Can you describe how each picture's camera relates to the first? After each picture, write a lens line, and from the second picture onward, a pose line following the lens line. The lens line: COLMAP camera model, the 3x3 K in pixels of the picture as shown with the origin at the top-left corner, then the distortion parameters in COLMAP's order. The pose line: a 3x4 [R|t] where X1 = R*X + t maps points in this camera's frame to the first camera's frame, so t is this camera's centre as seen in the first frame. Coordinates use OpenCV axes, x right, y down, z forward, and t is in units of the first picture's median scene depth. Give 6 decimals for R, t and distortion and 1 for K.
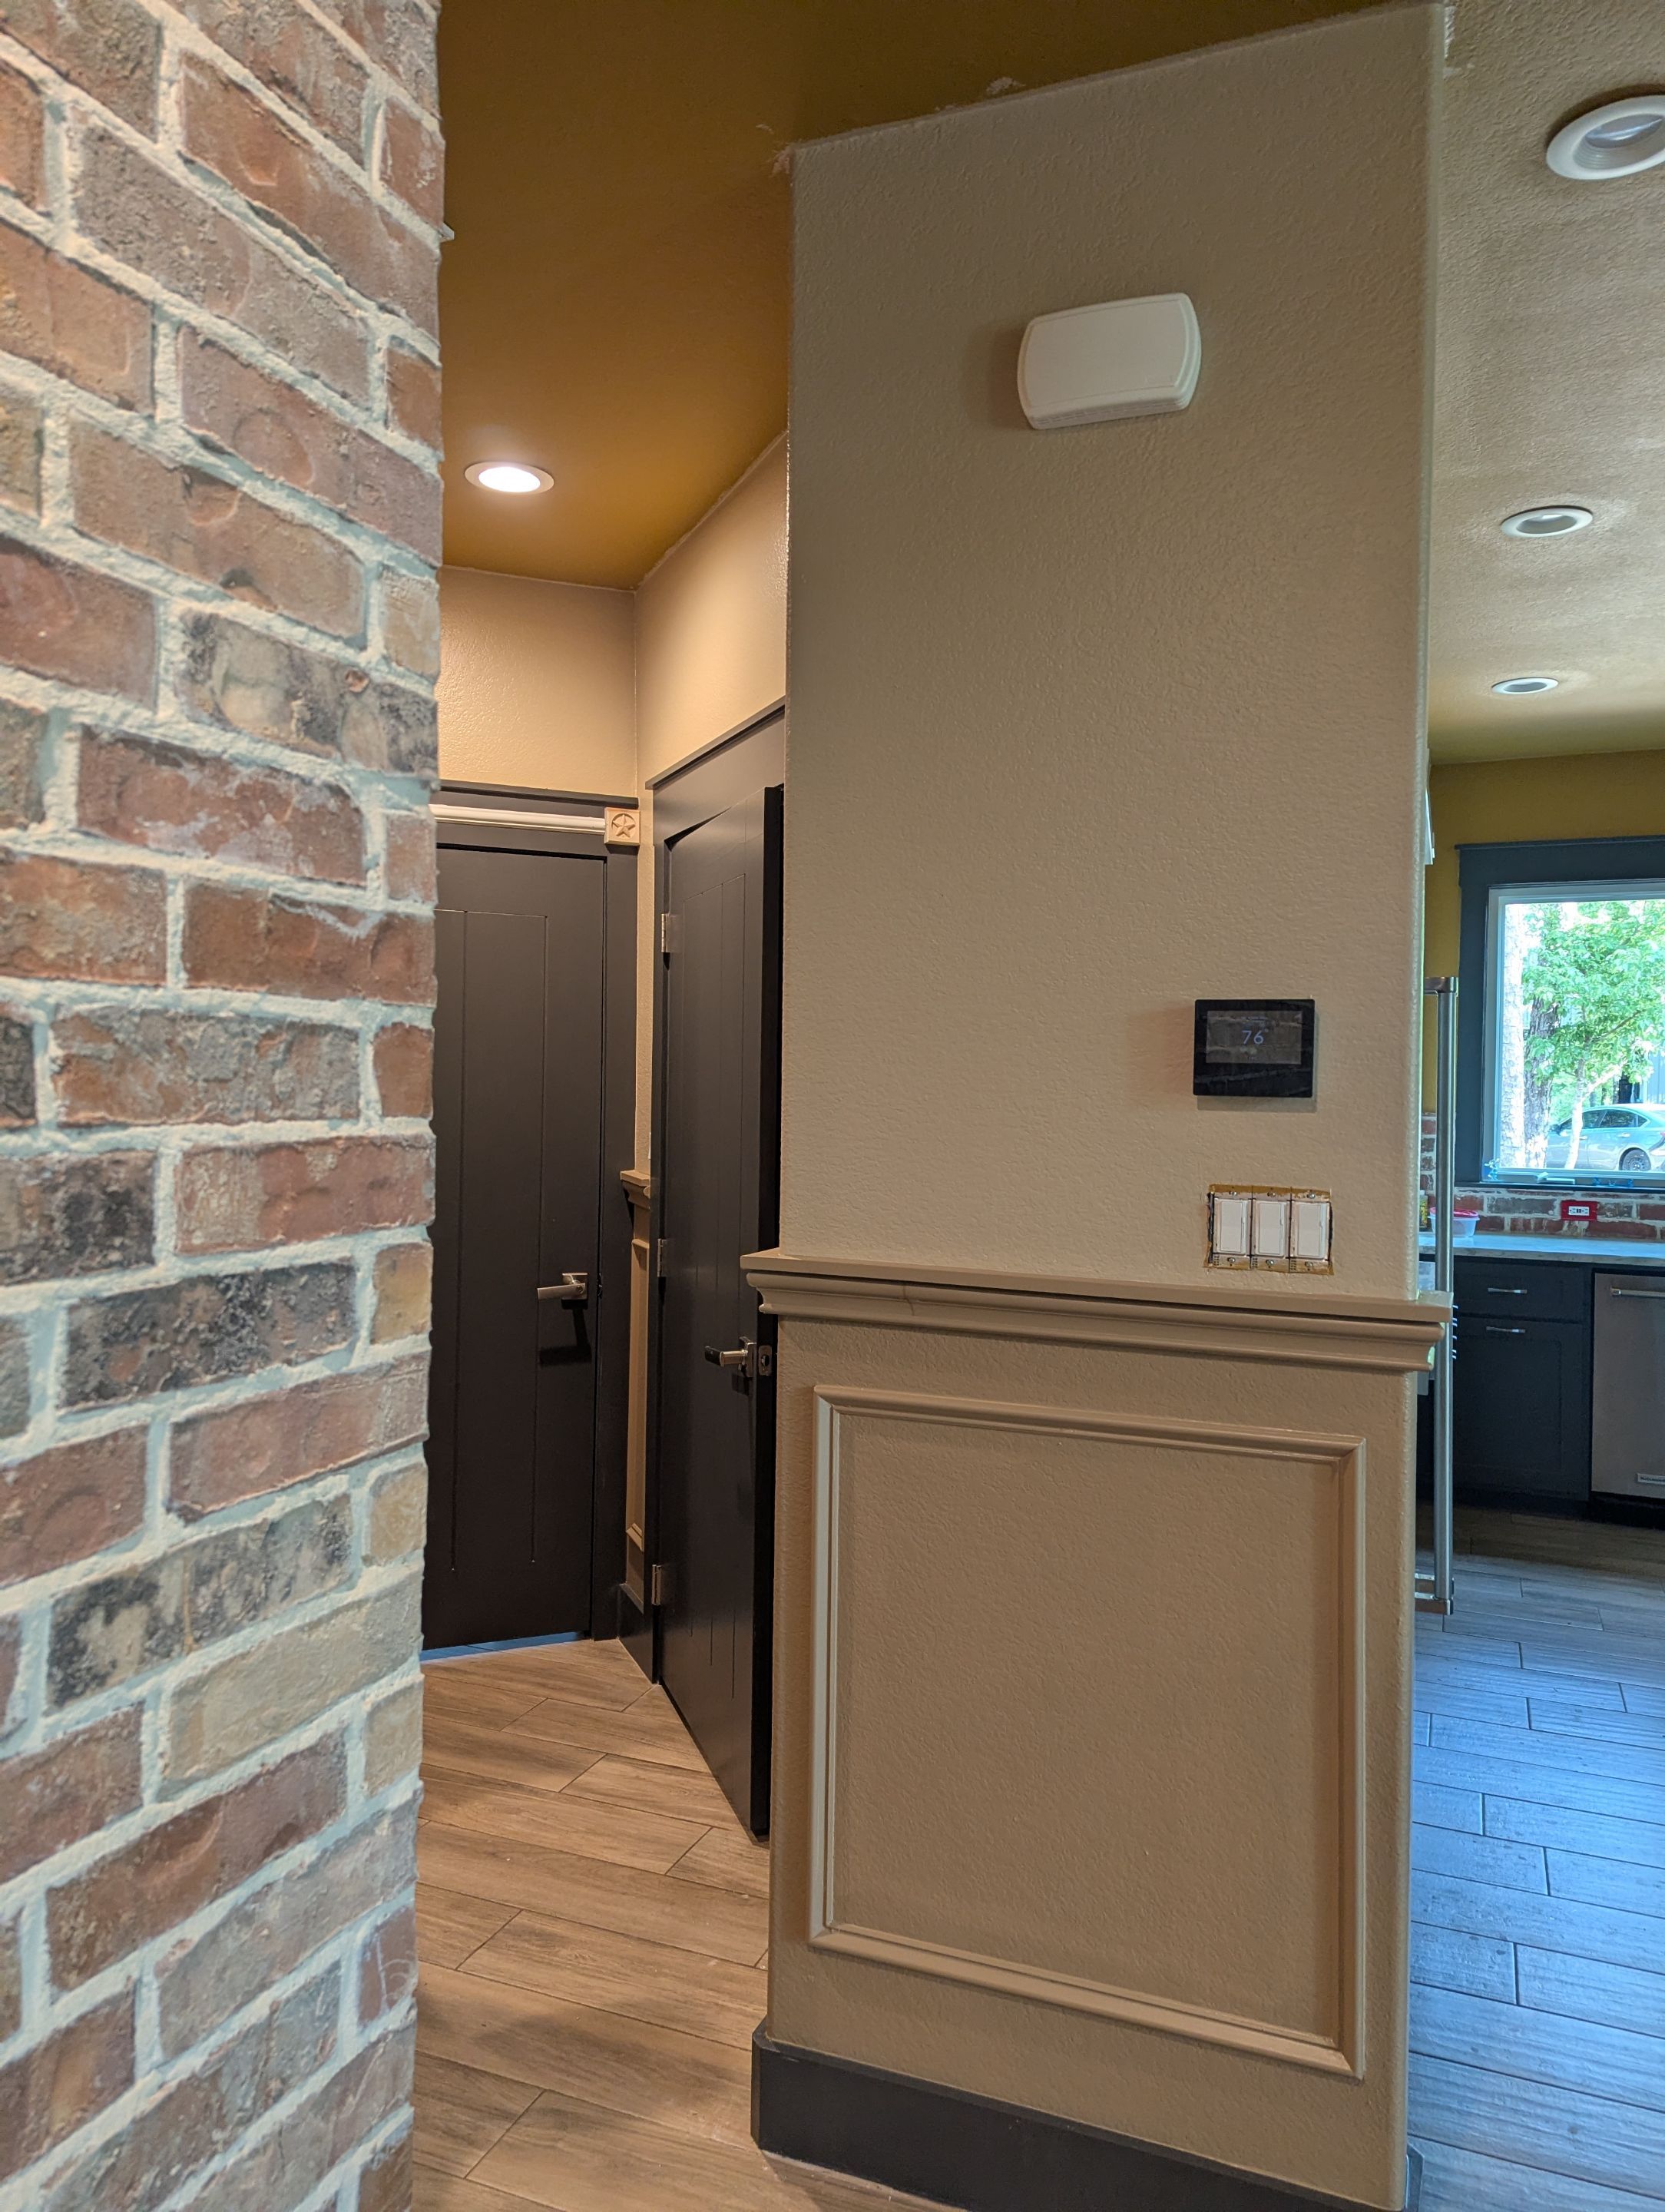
lens RADIAL K [[1511.3, 0, 830.7], [0, 1511.3, 1099.4], [0, 0, 1]] dist [0.040694, -0.032437]
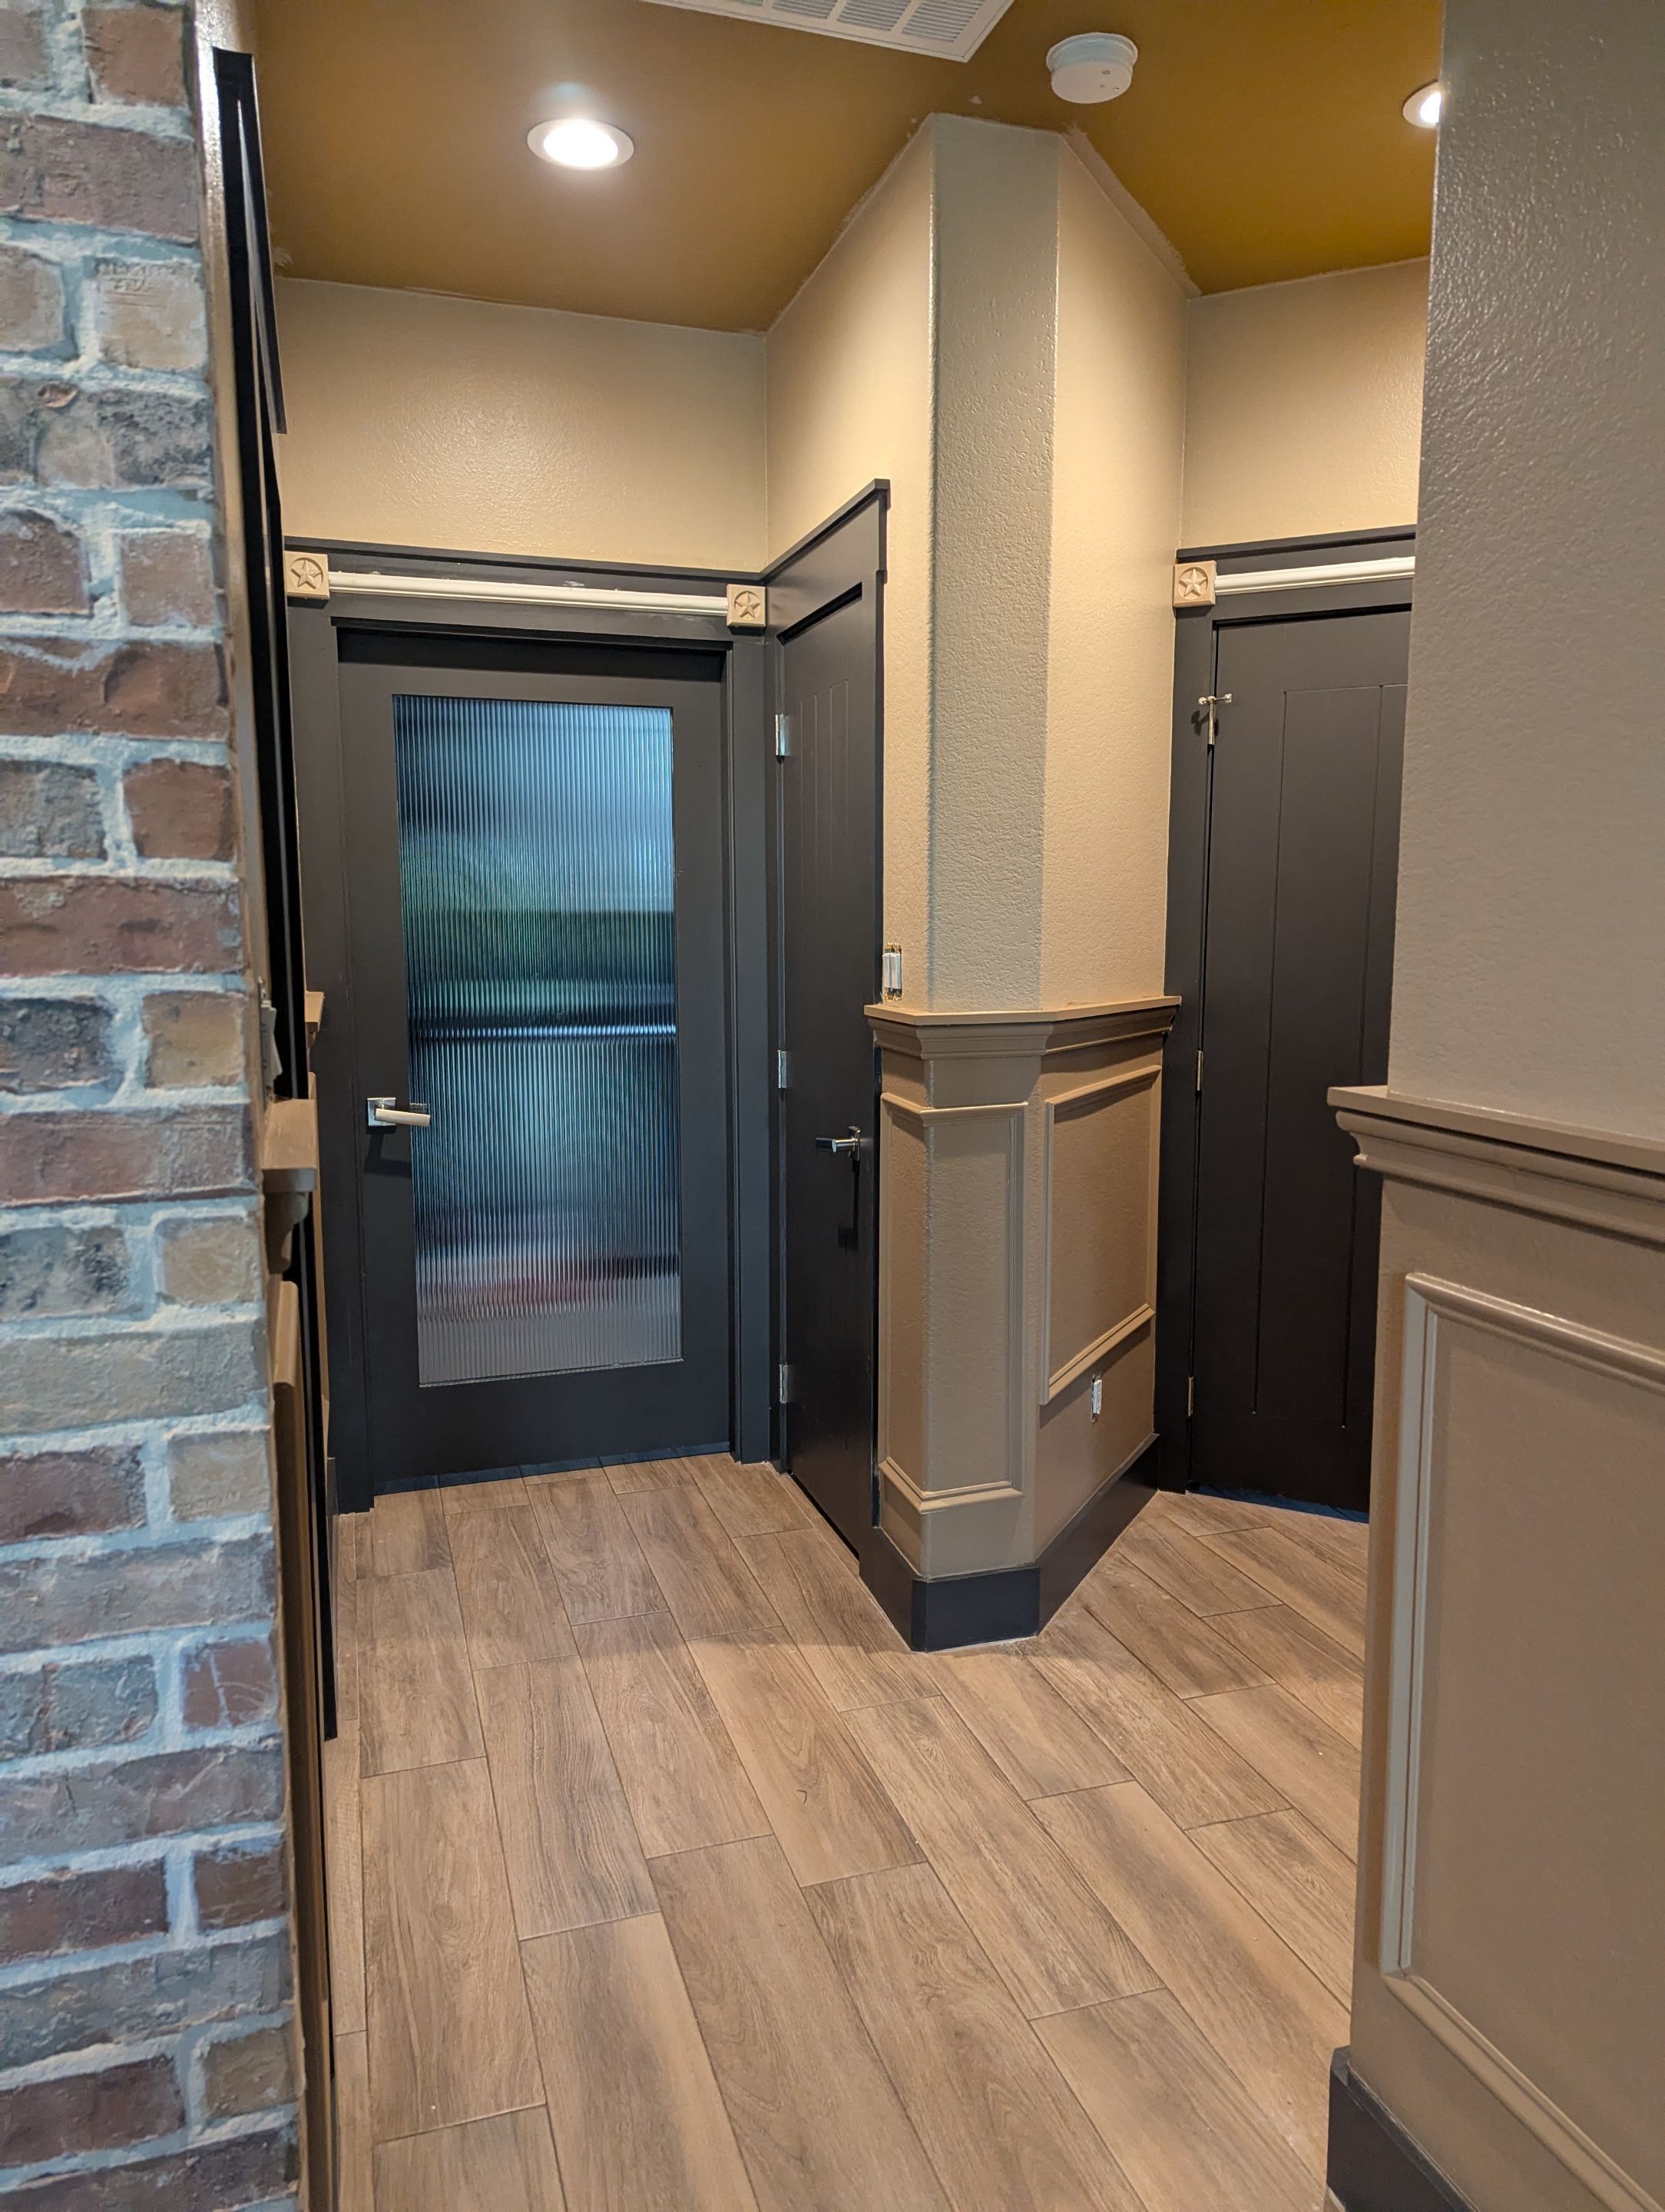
lens RADIAL K [[1511.3, 0, 843.1], [0, 1511.3, 1116.4], [0, 0, 1]] dist [0.040694, -0.032437]
pose [[0.654465, 0.083439, -0.751474, 0.762161], [0.002387, 0.993659, 0.112408, 0.068945], [0.756089, -0.075361, 0.650116, 0.698504]]
